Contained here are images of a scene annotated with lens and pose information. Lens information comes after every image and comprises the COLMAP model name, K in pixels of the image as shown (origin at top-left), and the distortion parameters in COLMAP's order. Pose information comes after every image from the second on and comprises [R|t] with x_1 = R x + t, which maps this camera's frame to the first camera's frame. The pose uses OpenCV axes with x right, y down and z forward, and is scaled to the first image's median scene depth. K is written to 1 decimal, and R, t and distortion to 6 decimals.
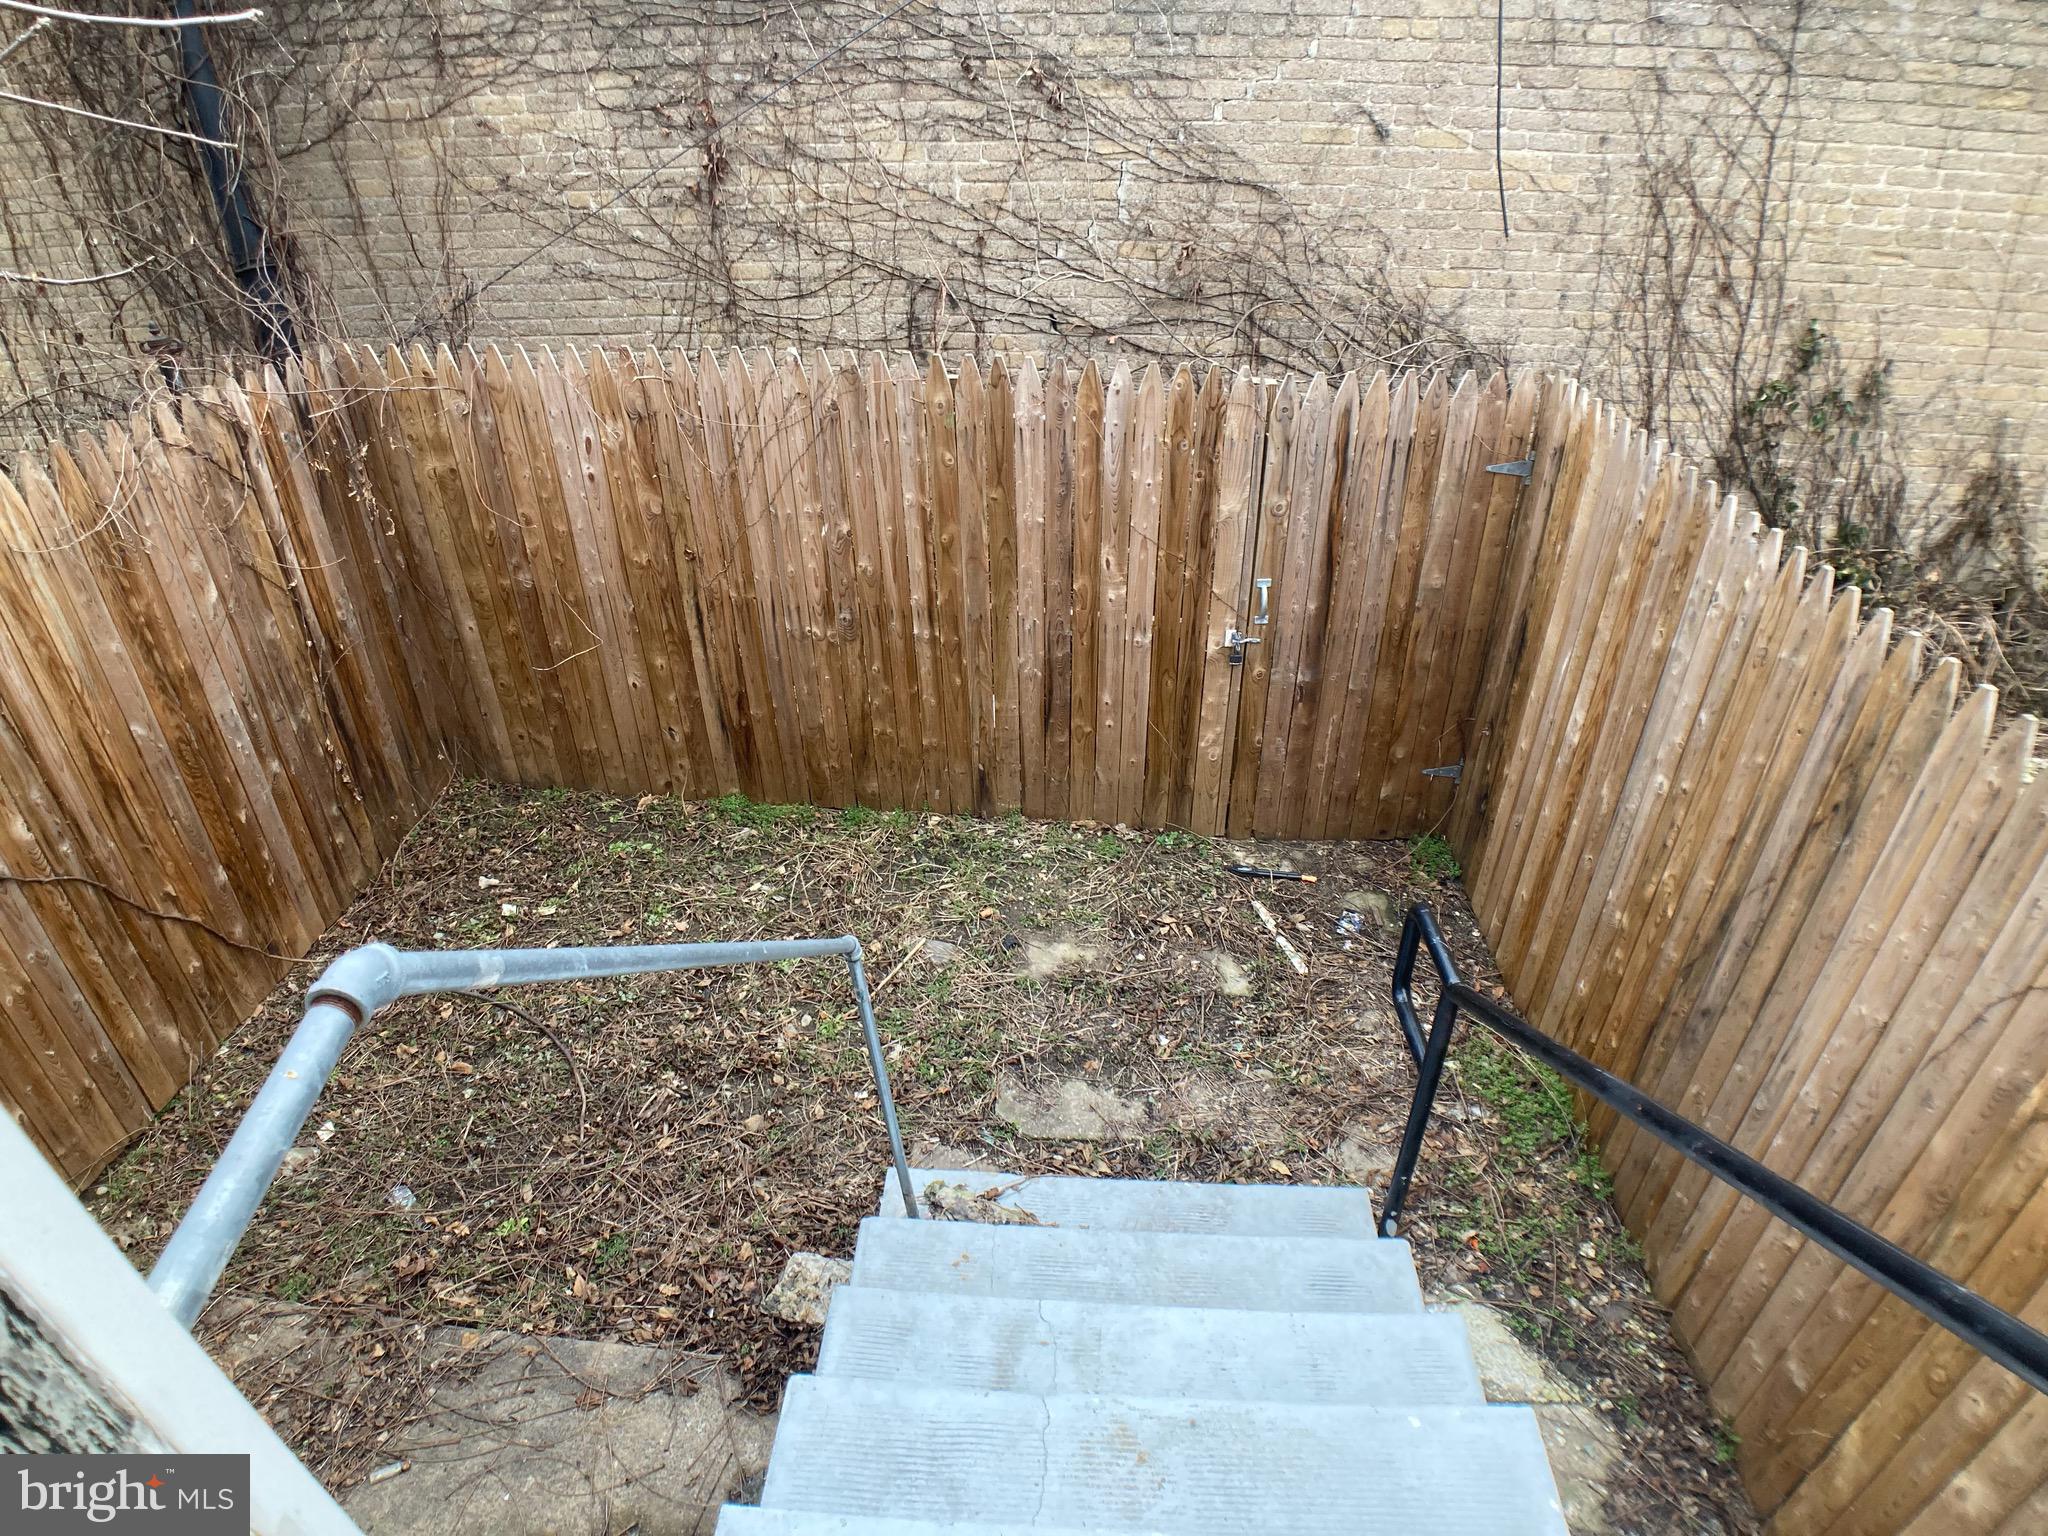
lens RADIAL K [[1135.4, 0, 992.0], [0, 1135.4, 735.3], [0, 0, 1]] dist [-0.091285, 0.016647]
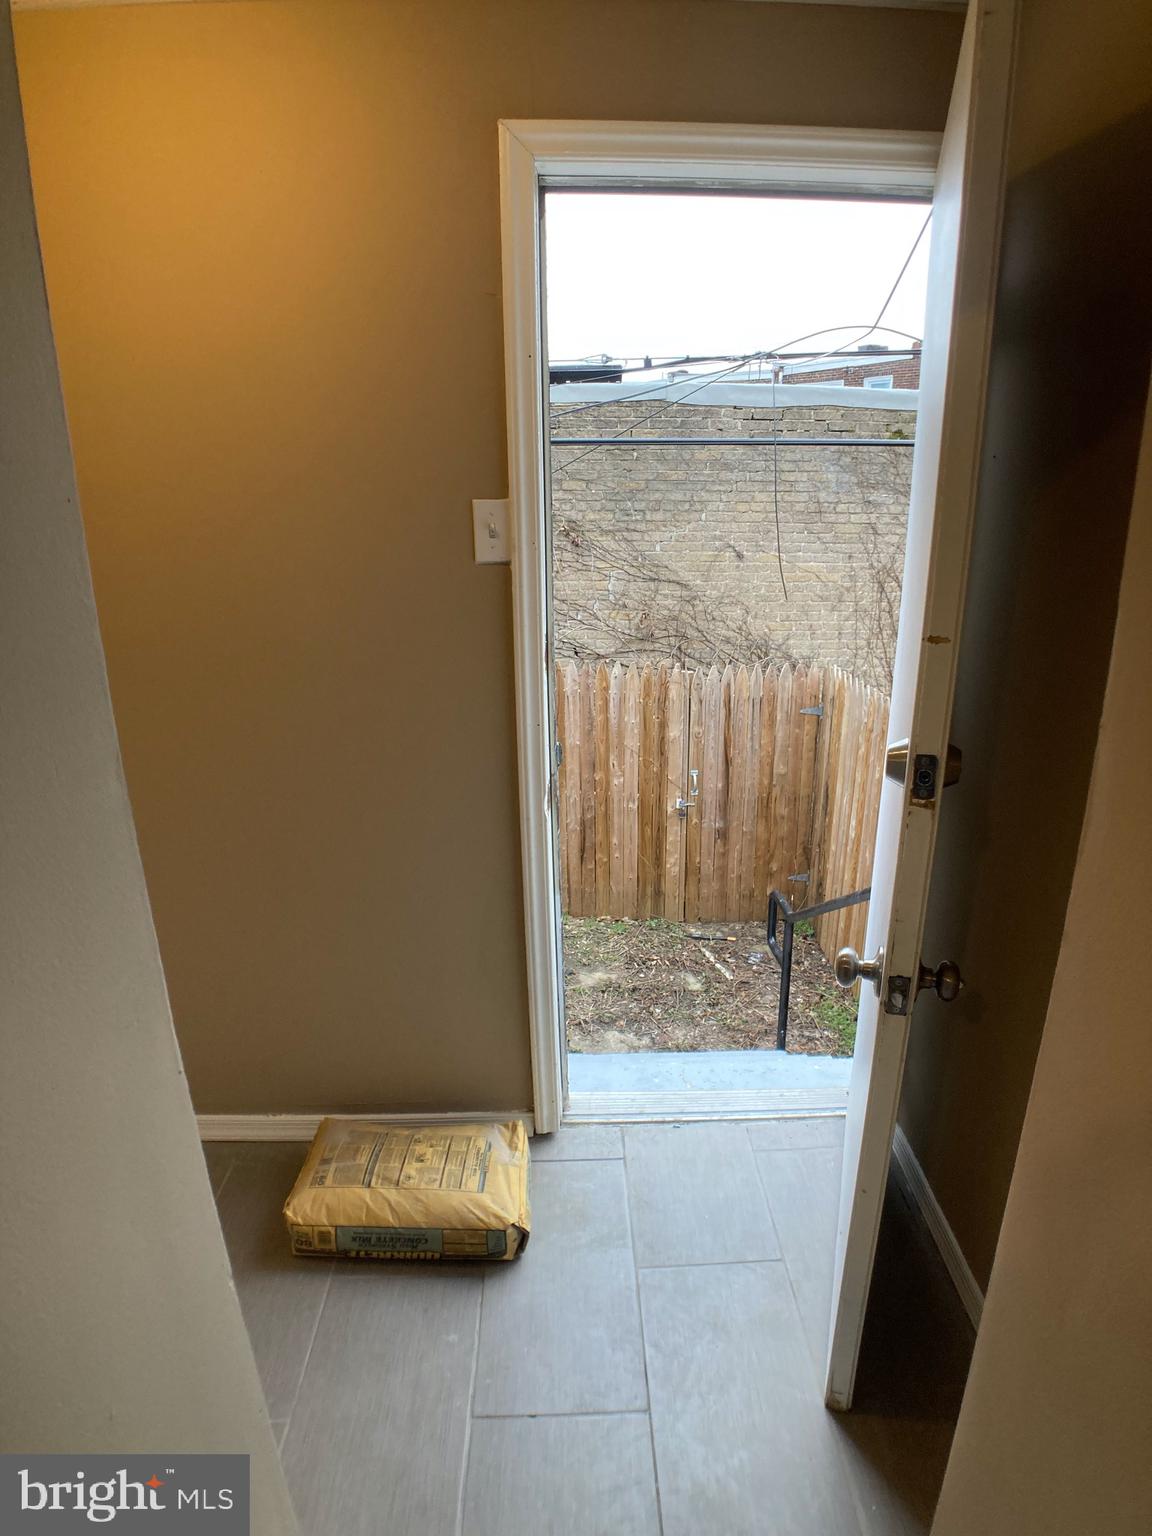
lens RADIAL K [[851.5, 0, 578.0], [0, 851.5, 767.7], [0, 0, 1]] dist [-0.091285, 0.016647]
pose [[0.995982, -0.016983, 0.087931, -0.081994], [0.038644, 0.967239, -0.250910, 0.204764], [-0.080790, 0.253300, 0.964009, -0.375278]]
